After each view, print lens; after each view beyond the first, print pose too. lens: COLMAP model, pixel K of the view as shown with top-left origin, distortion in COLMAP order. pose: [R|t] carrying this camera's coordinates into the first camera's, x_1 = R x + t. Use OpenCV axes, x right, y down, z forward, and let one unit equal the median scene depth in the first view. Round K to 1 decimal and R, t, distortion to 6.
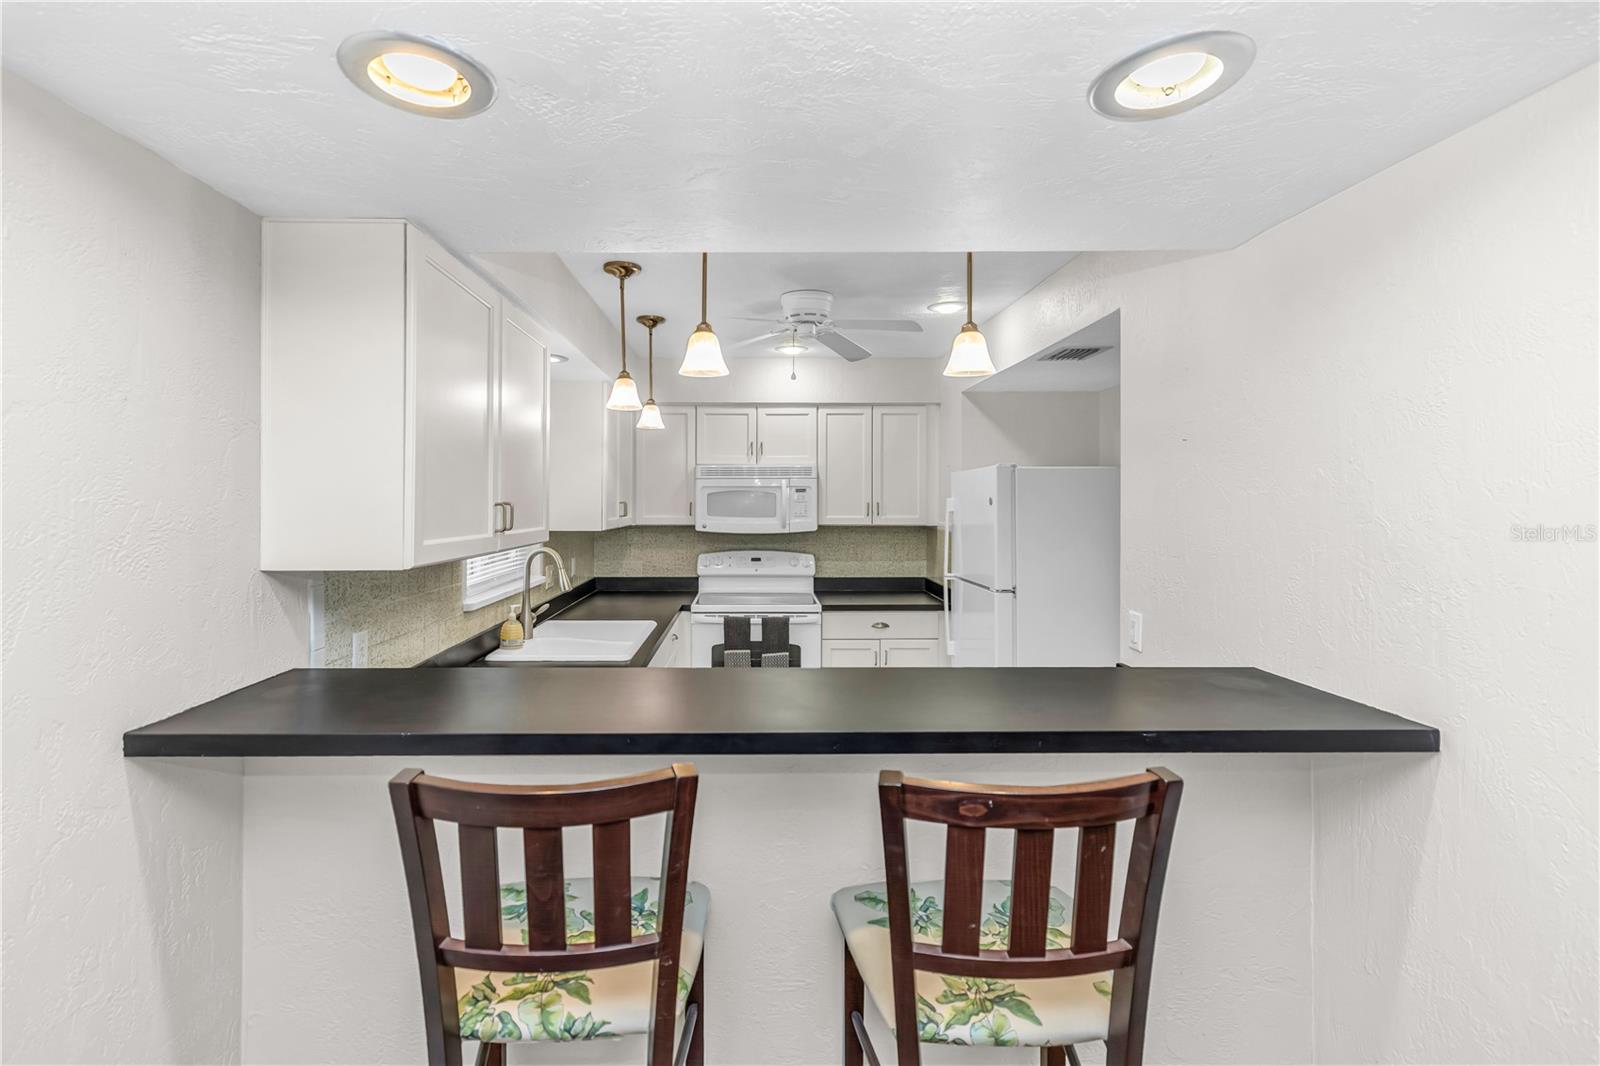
lens RADIAL K [[727.7, 0, 796.5], [0, 727.7, 525.4], [0, 0, 1]] dist [0.001666, 0.000388]
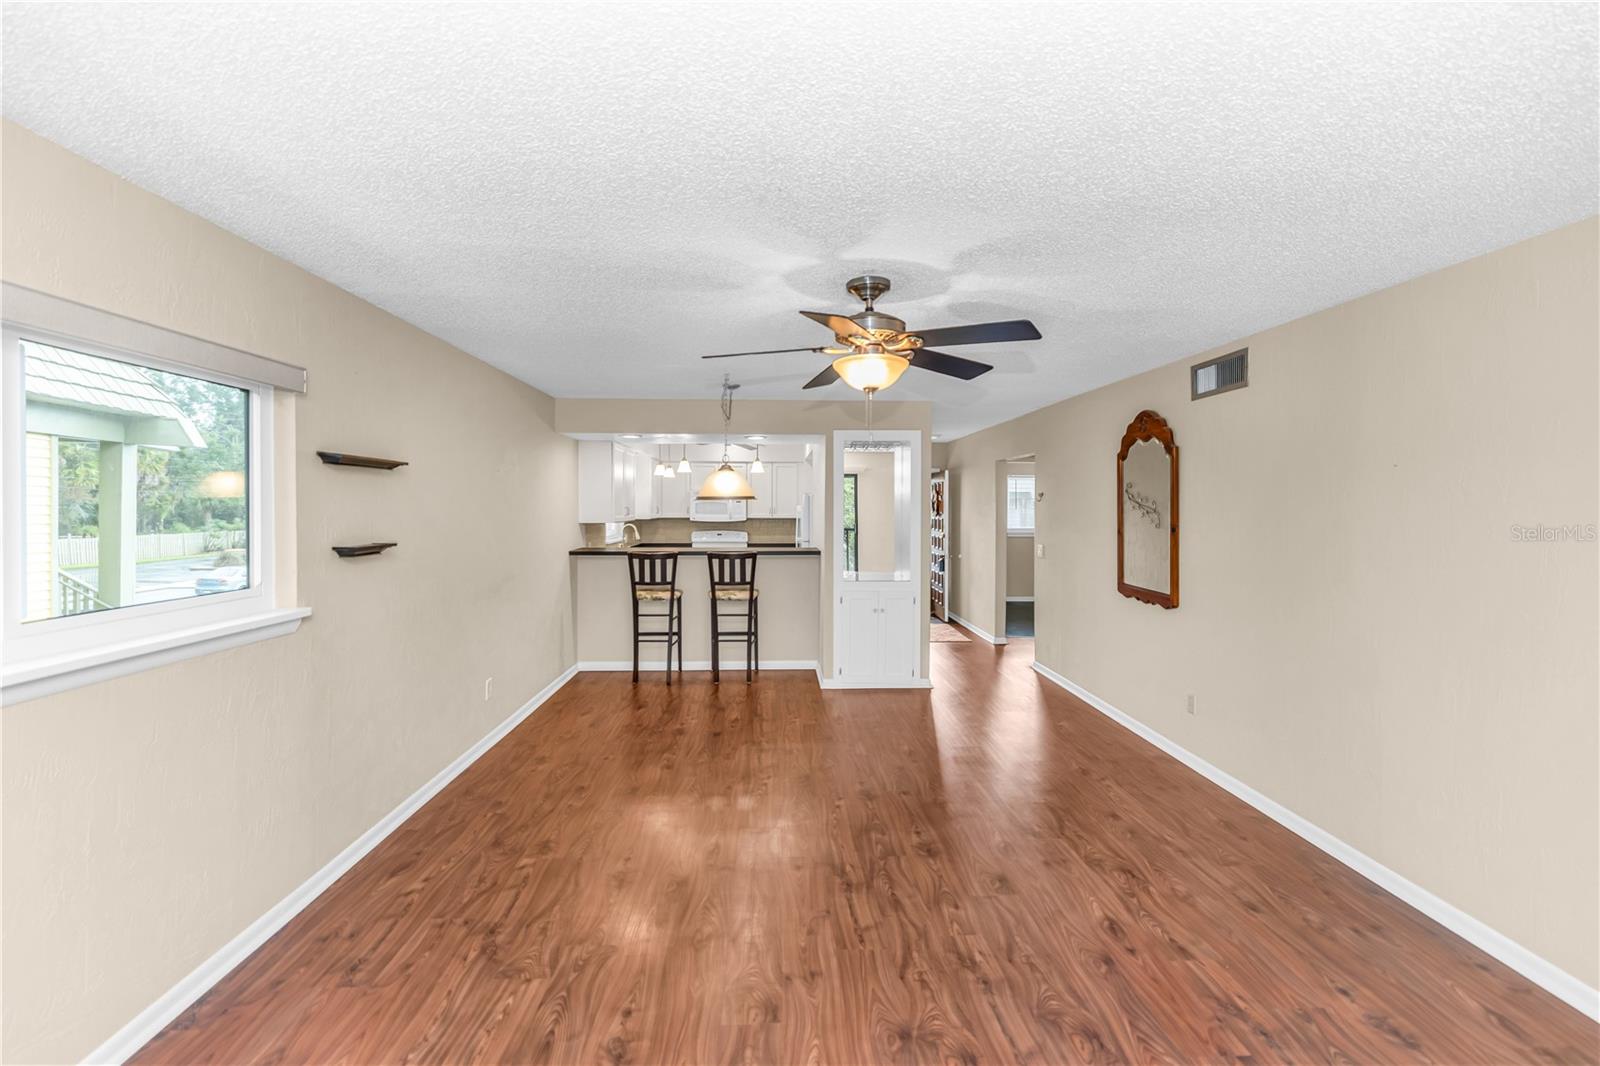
lens RADIAL K [[727.7, 0, 800.2], [0, 727.7, 526.3], [0, 0, 1]] dist [0.001666, 0.000388]
pose [[0.999757, -0.002794, -0.021845, 0.227967], [0.002733, 0.999992, -0.002821, 0.030568], [0.021852, 0.002761, 0.999757, -1.110570]]
